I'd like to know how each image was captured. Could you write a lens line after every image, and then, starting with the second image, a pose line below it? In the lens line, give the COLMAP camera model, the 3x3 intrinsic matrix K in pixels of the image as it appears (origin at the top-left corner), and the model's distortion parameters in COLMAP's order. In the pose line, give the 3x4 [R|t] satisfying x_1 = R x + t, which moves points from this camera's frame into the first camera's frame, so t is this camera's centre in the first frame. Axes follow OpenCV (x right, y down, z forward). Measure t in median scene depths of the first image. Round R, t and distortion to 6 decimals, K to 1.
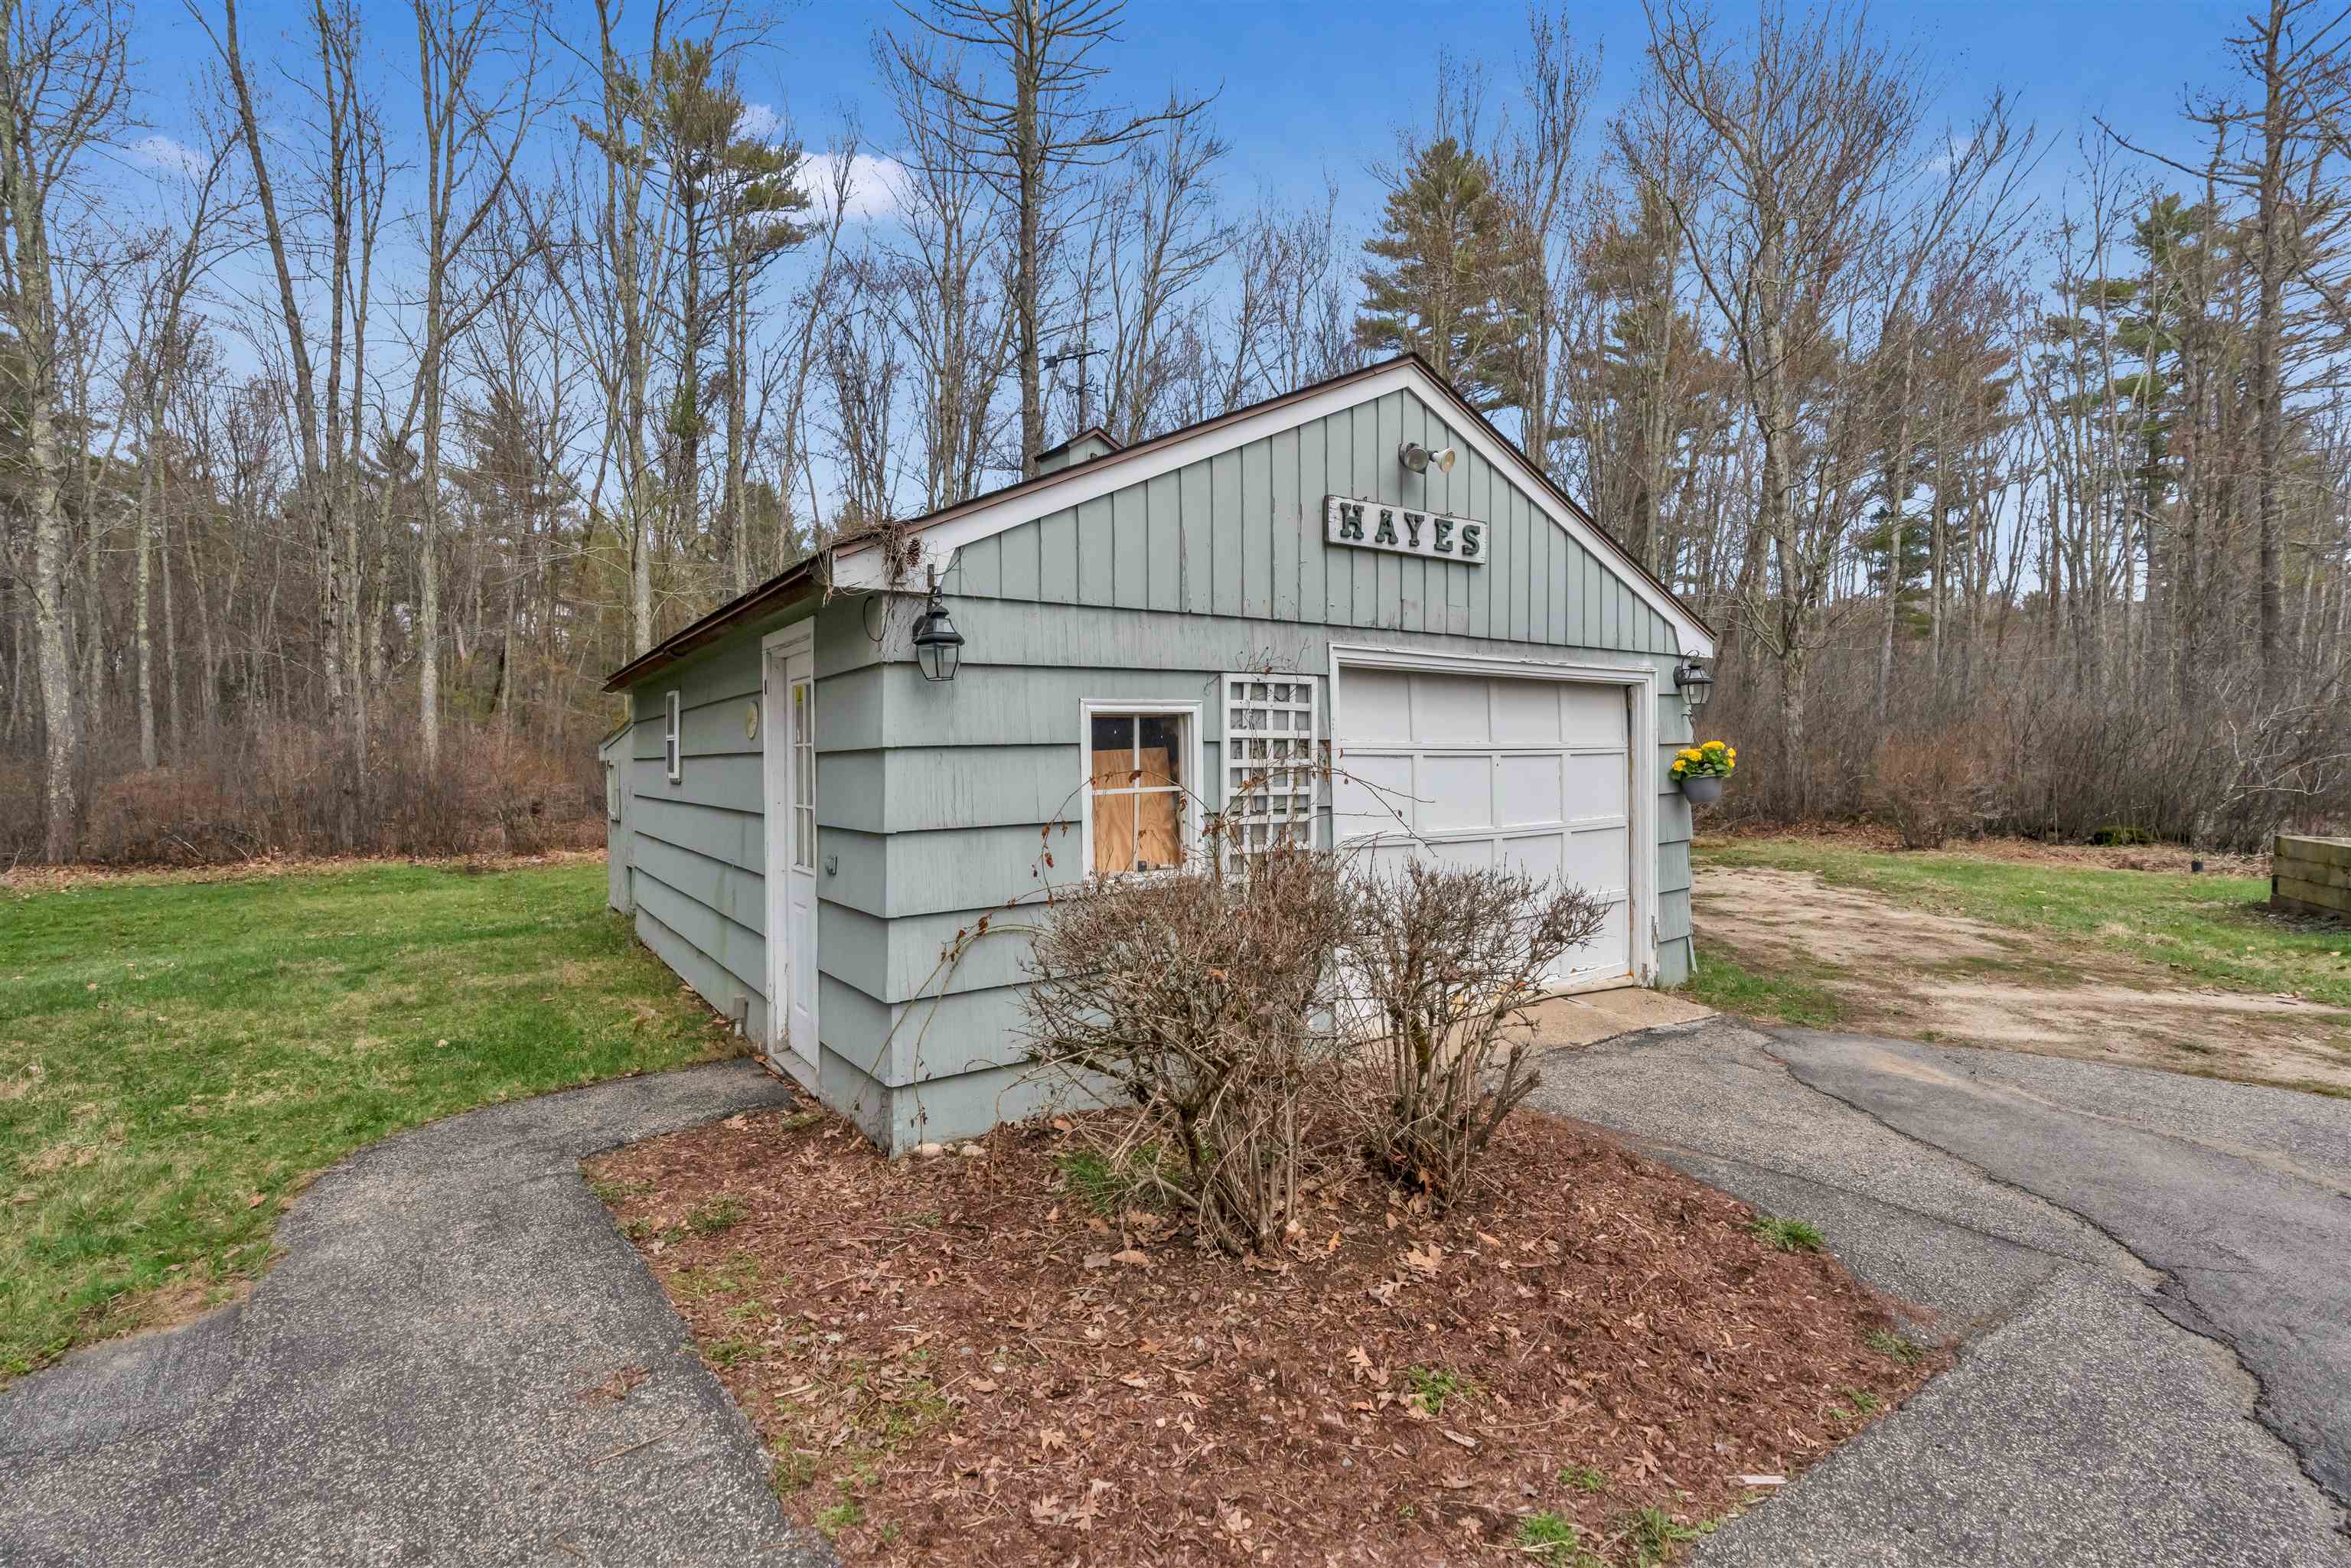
lens RADIAL K [[1079.7, 0, 1162.6], [0, 1079.7, 767.7], [0, 0, 1]] dist [-0.001256, 0.000718]
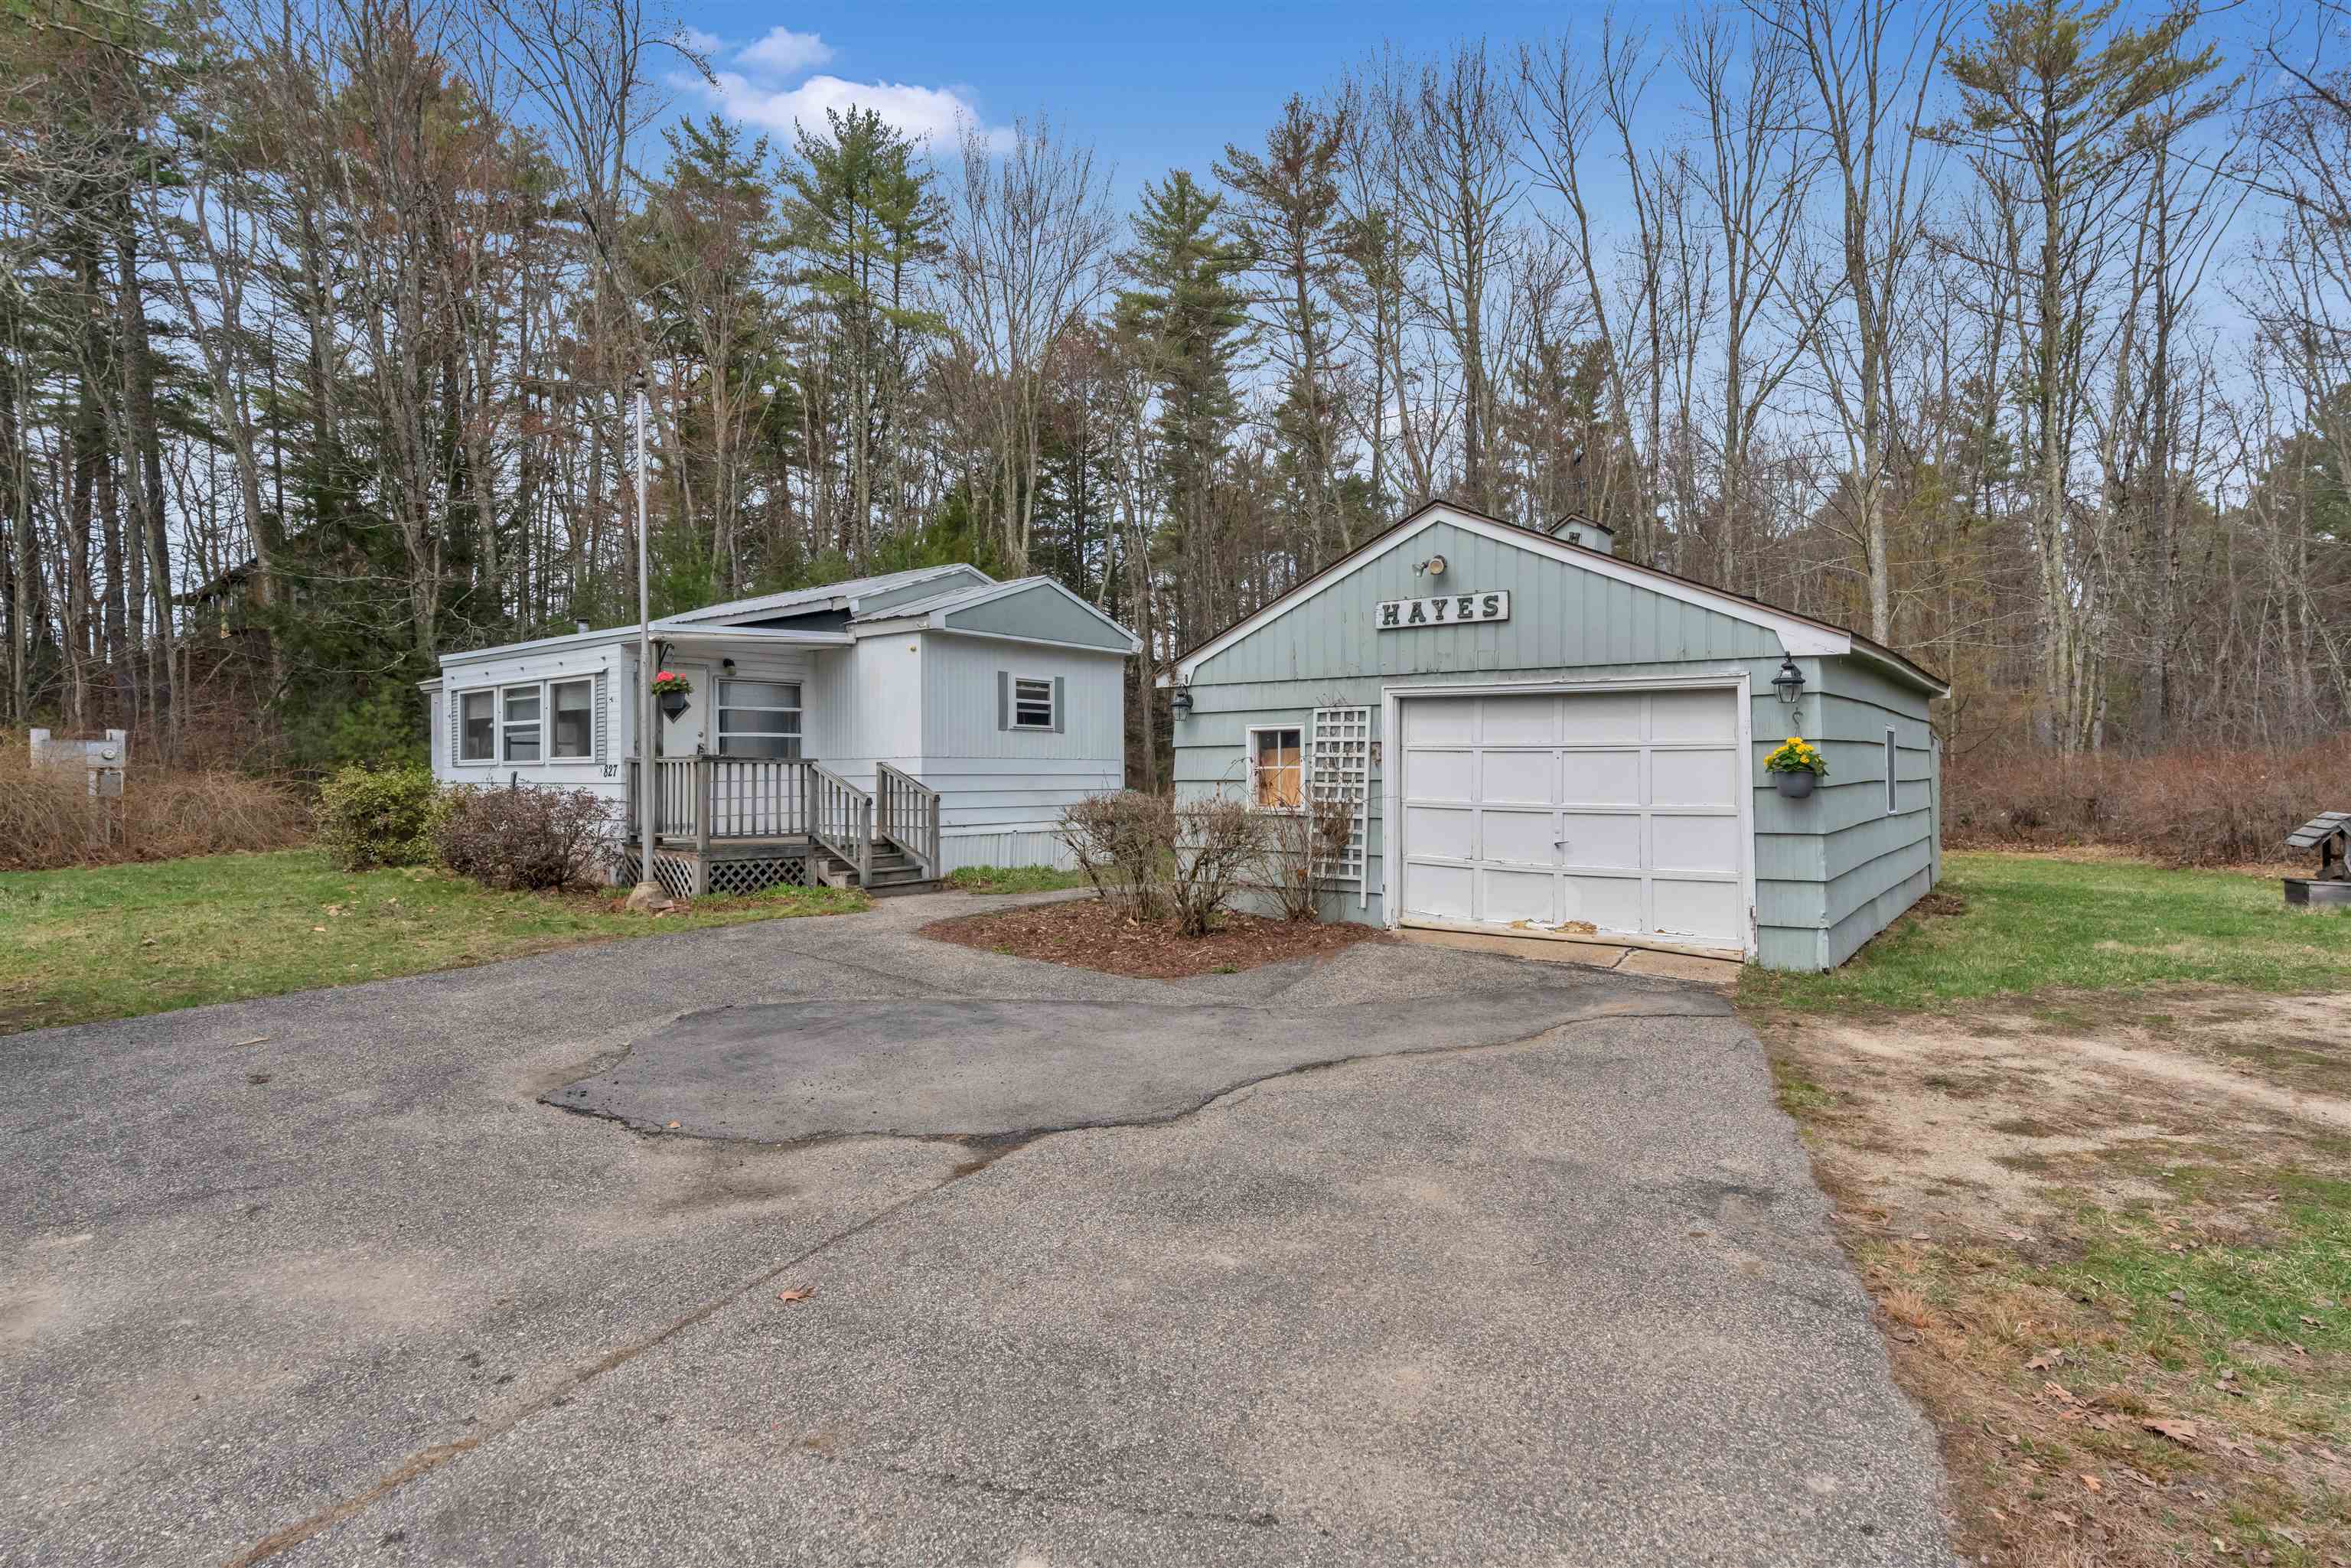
lens RADIAL K [[1148.1, 0, 1170.6], [0, 1148.1, 770.5], [0, 0, 1]] dist [-0.004882, -0.000138]
pose [[0.302503, 0.016258, -0.953010, 1.569038], [-0.012358, 0.999837, 0.013134, 0.000321], [0.953068, 0.007804, 0.302654, 0.099957]]
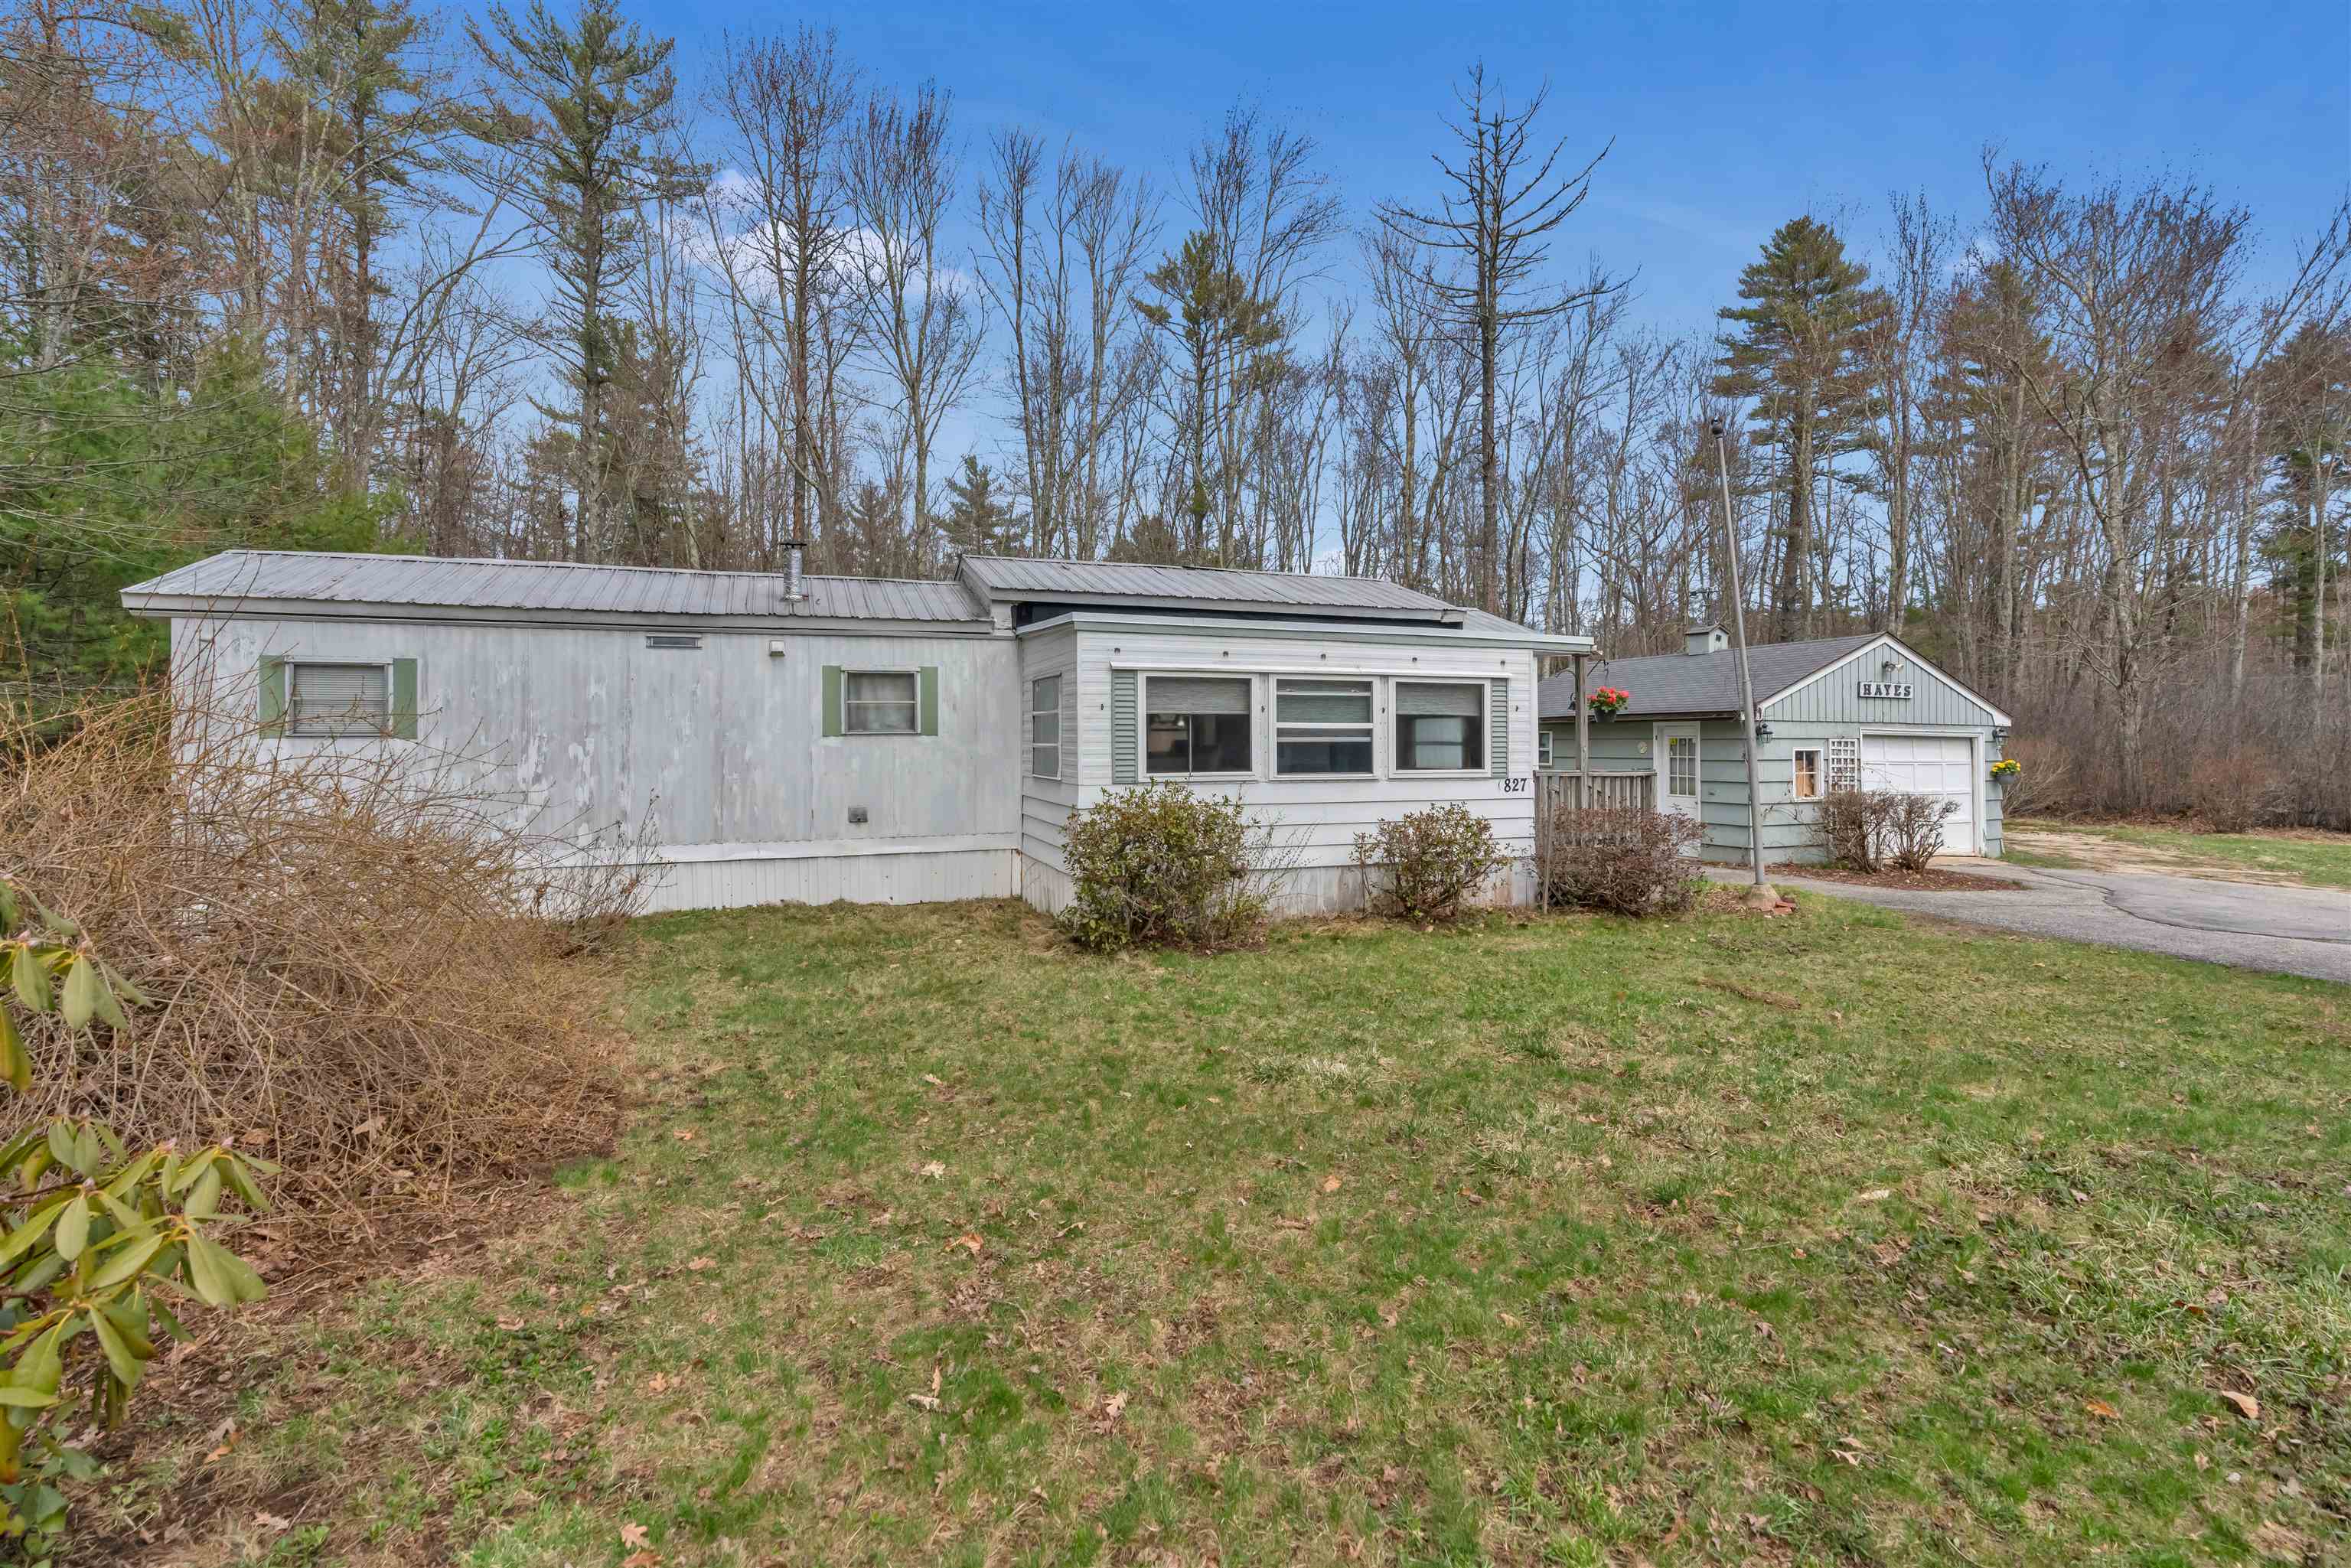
lens RADIAL K [[1079.7, 0, 1164.1], [0, 1079.7, 712.1], [0, 0, 1]] dist [-0.001256, 0.000718]
pose [[0.969275, 0.010500, -0.245754, -0.898350], [-0.020374, 0.999082, -0.037670, -0.001725], [0.245133, 0.041520, 0.968600, -2.203388]]
